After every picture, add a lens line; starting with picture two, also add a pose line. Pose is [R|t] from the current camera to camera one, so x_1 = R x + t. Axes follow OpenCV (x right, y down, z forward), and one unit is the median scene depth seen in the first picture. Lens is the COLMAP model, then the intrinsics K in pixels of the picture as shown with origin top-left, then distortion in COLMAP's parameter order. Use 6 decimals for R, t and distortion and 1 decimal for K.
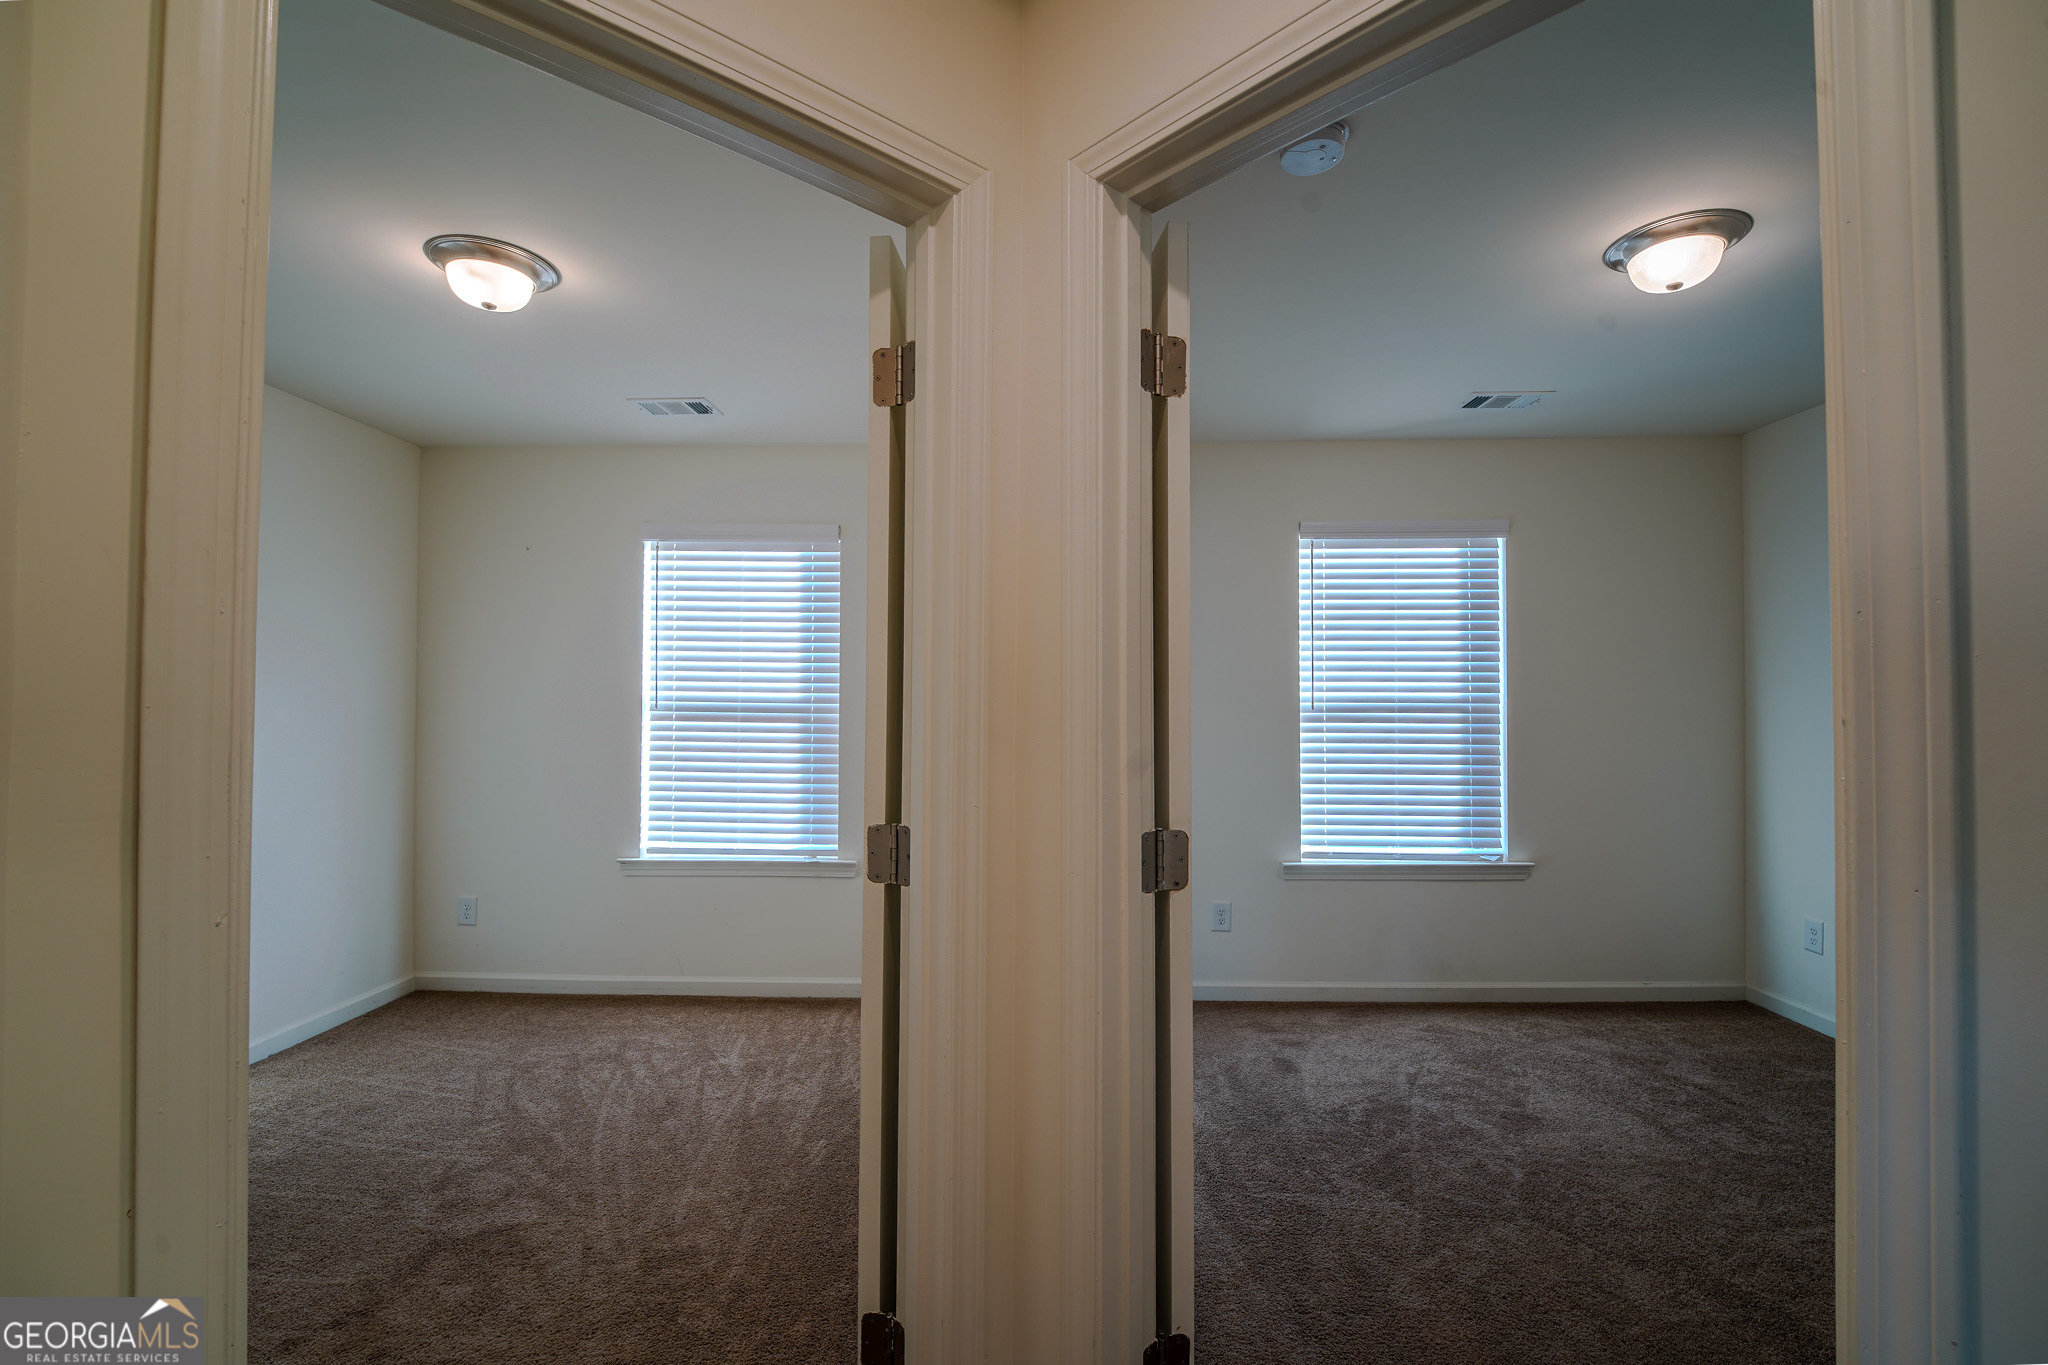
lens RADIAL K [[897.3, 0, 1024.0], [0, 897.3, 682.5], [0, 0, 1]] dist [0.011861, -0.019400]
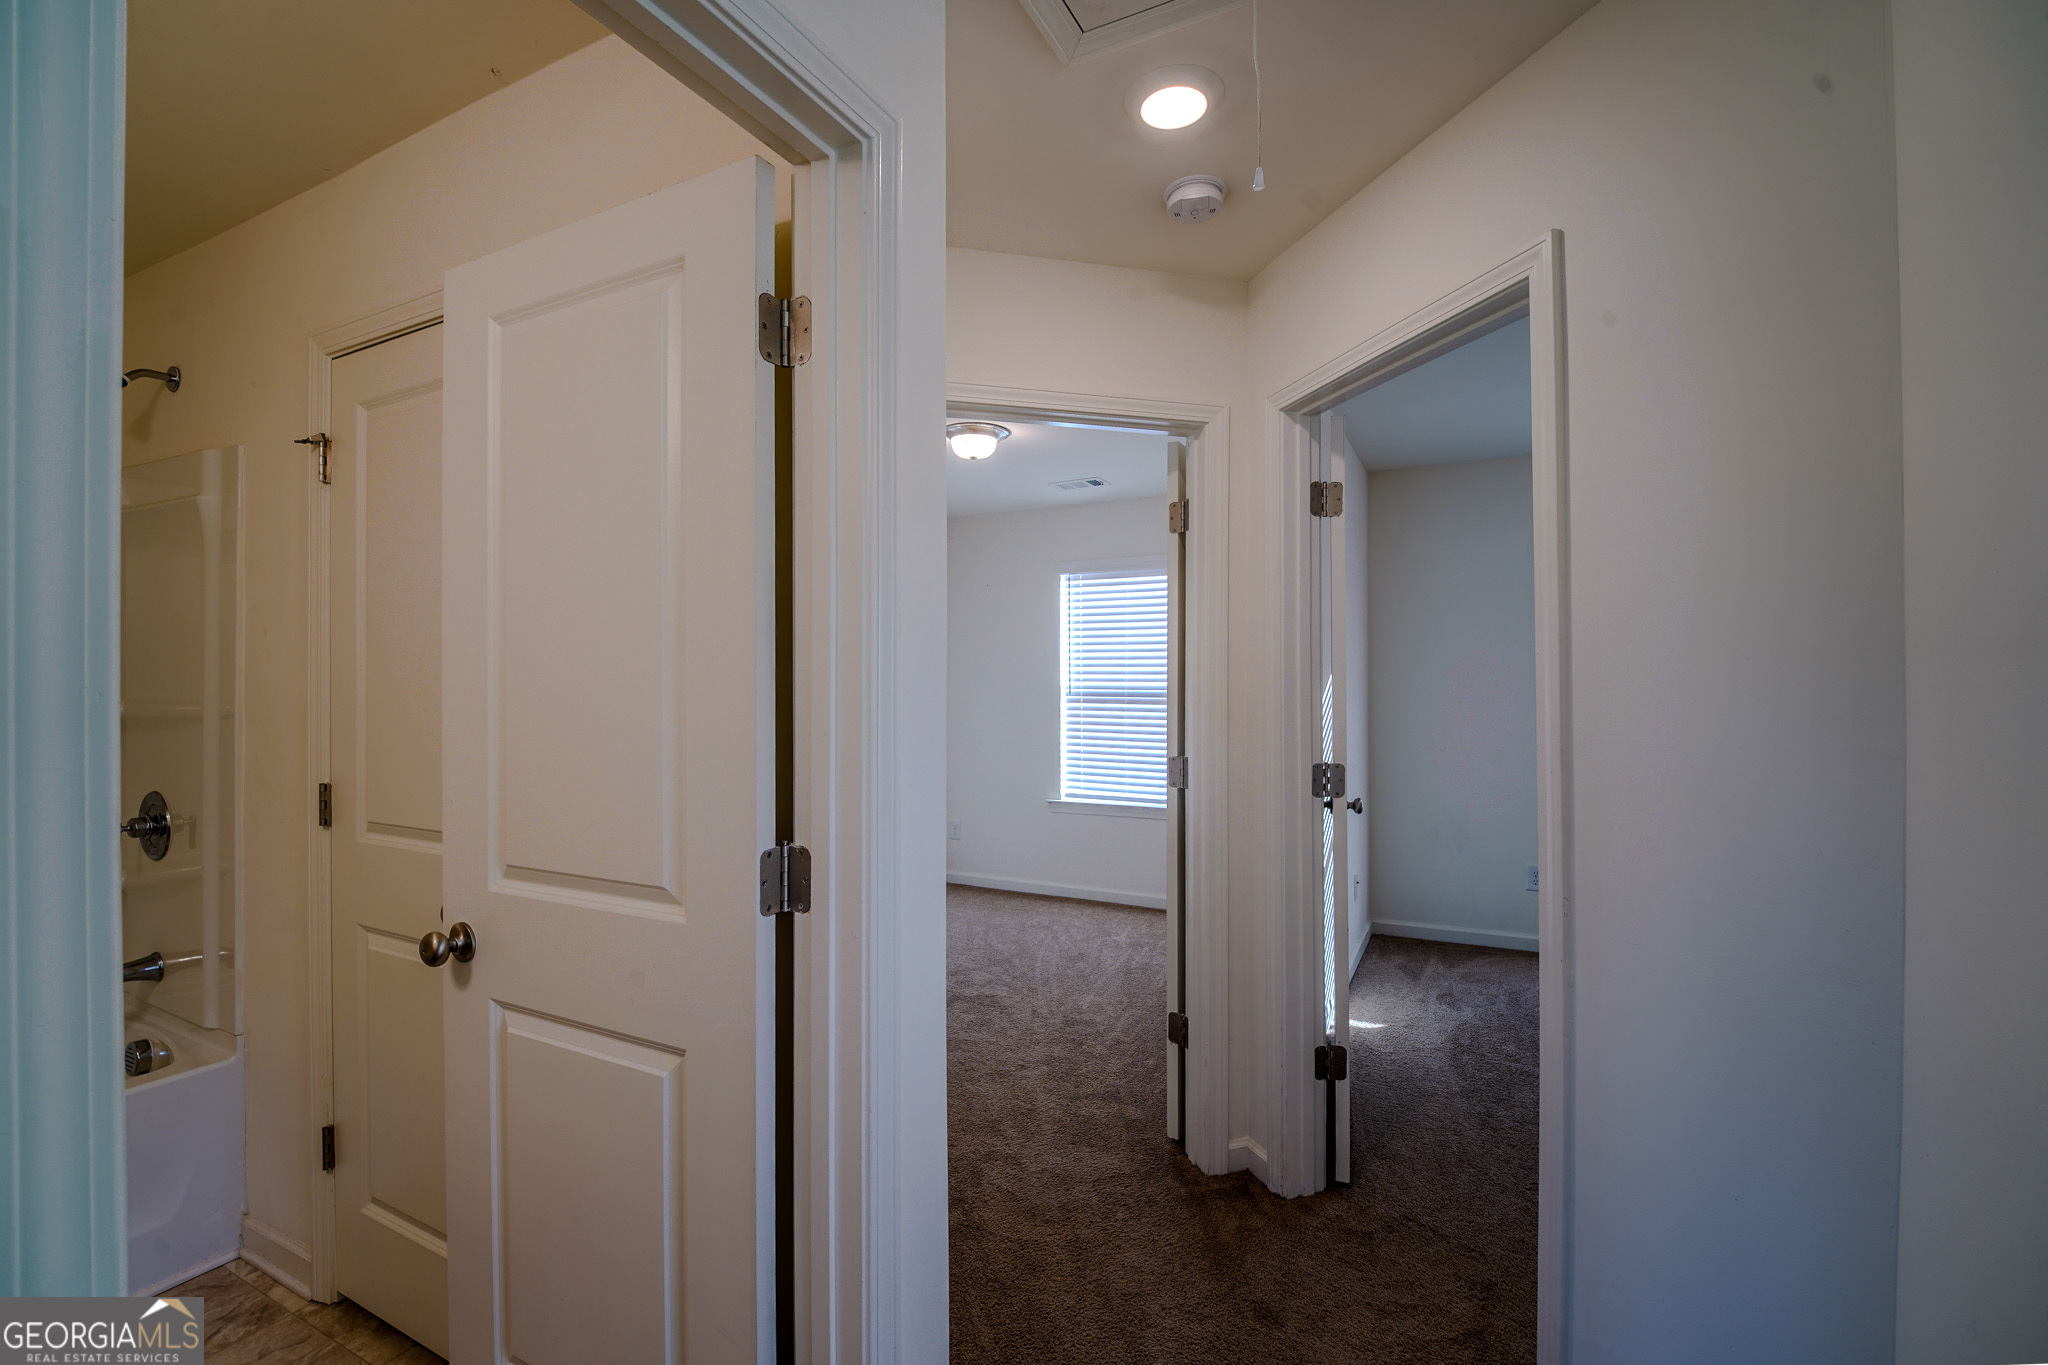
lens RADIAL K [[897.3, 0, 1024.0], [0, 897.3, 682.5], [0, 0, 1]] dist [0.011861, -0.019400]
pose [[0.902401, -0.006913, -0.430843, 0.169730], [0.014362, 0.999798, 0.014040, -0.013131], [0.430659, -0.018858, 0.902318, -0.386524]]
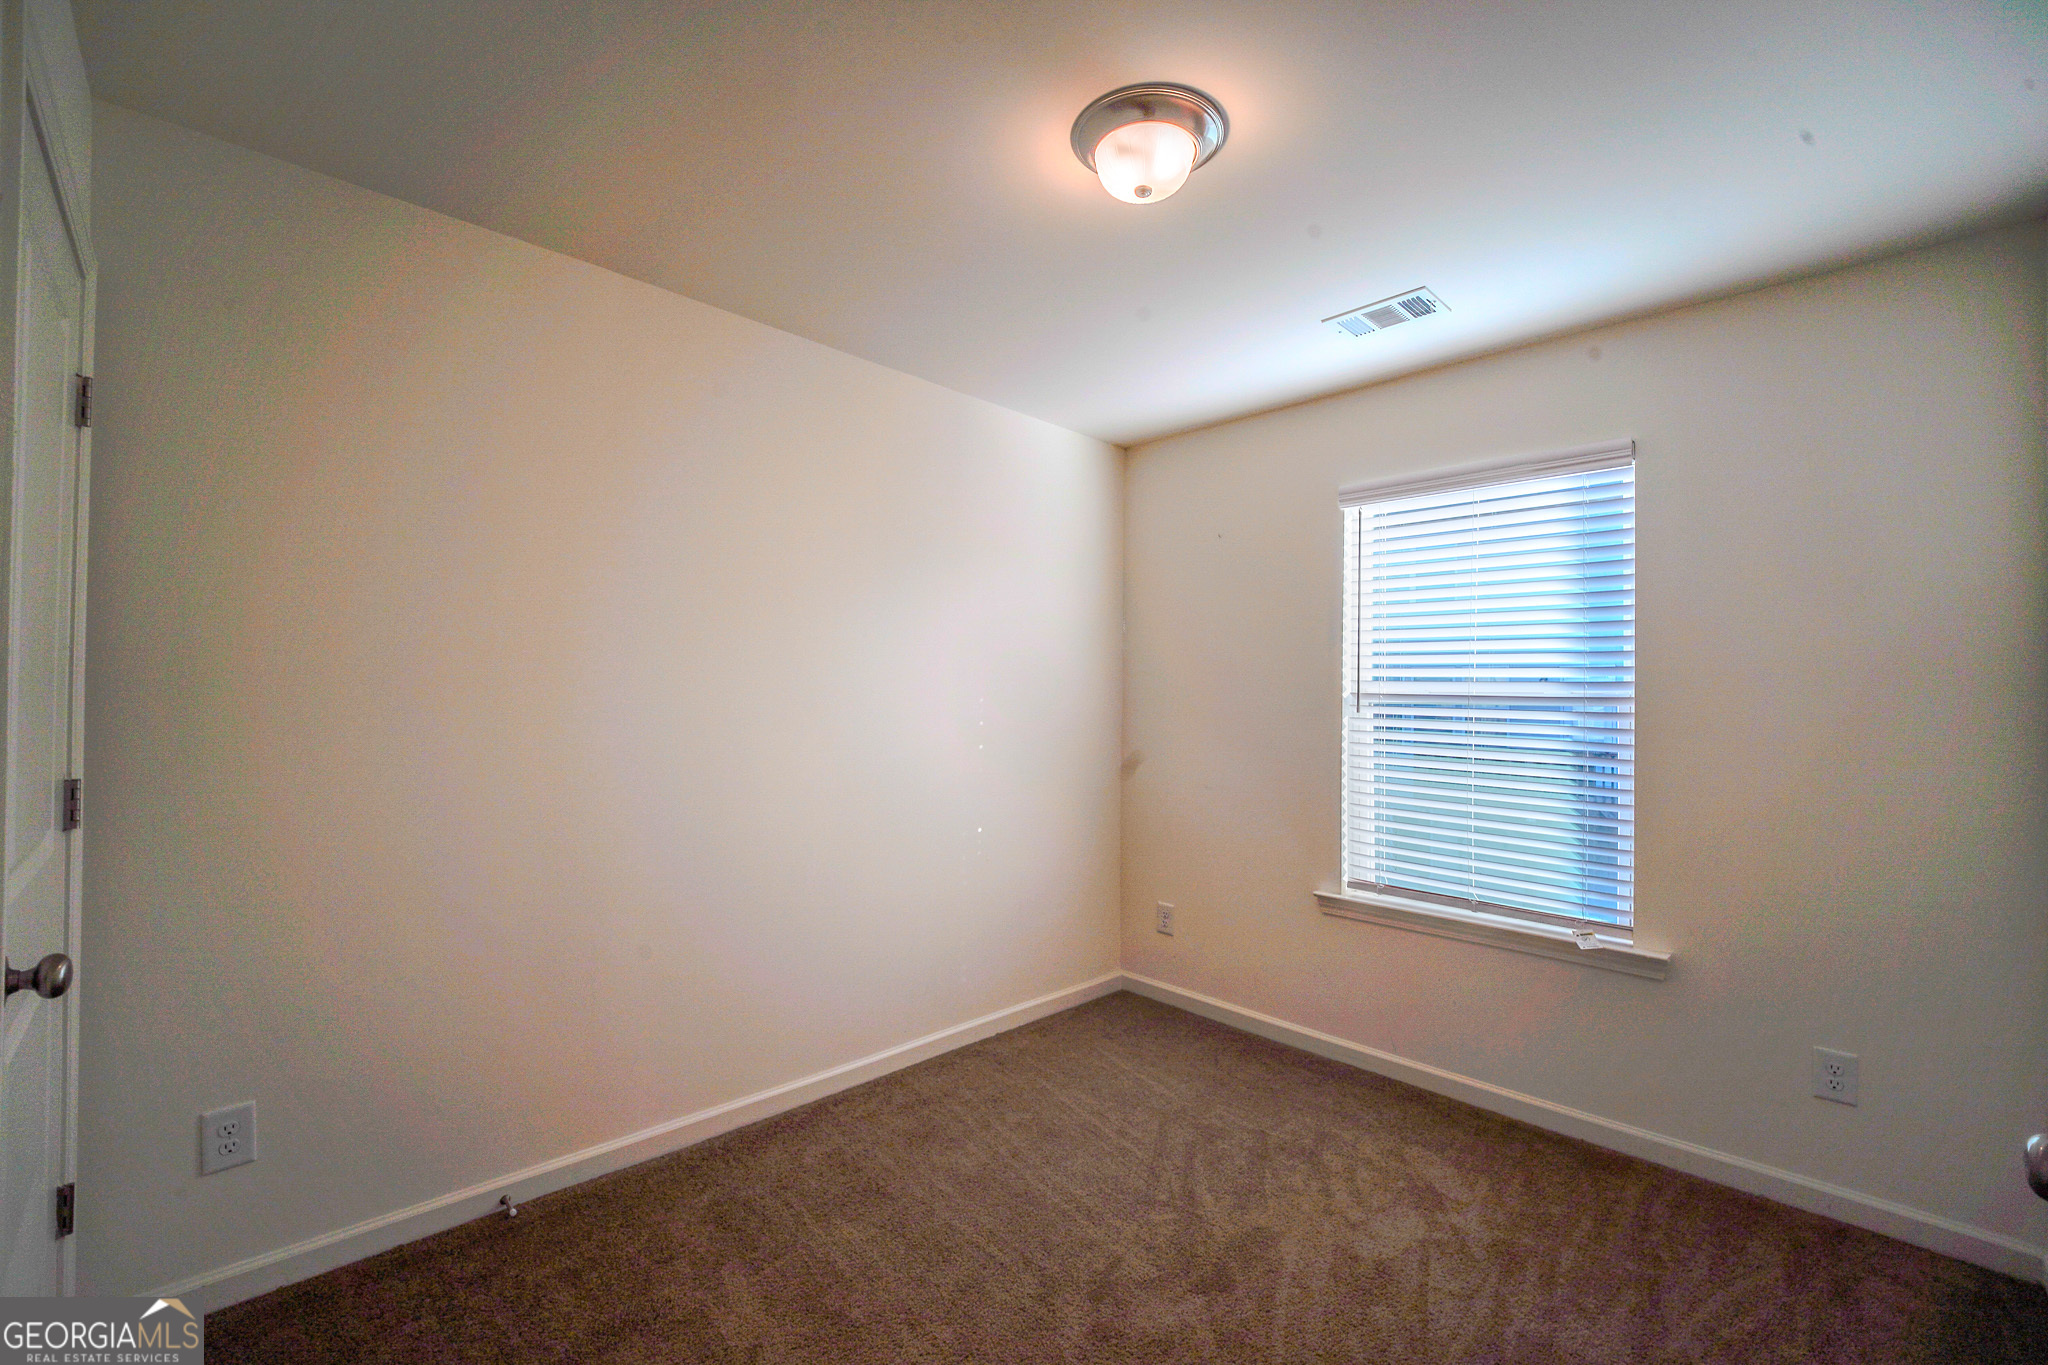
lens RADIAL K [[854.7, 0, 1024.0], [0, 854.7, 682.5], [0, 0, 1]] dist [0.000619, -0.015472]
pose [[0.722202, -0.003221, -0.691675, -0.128608], [0.003101, 0.999994, -0.001419, 0.003489], [0.691676, -0.001120, 0.722208, 0.313509]]
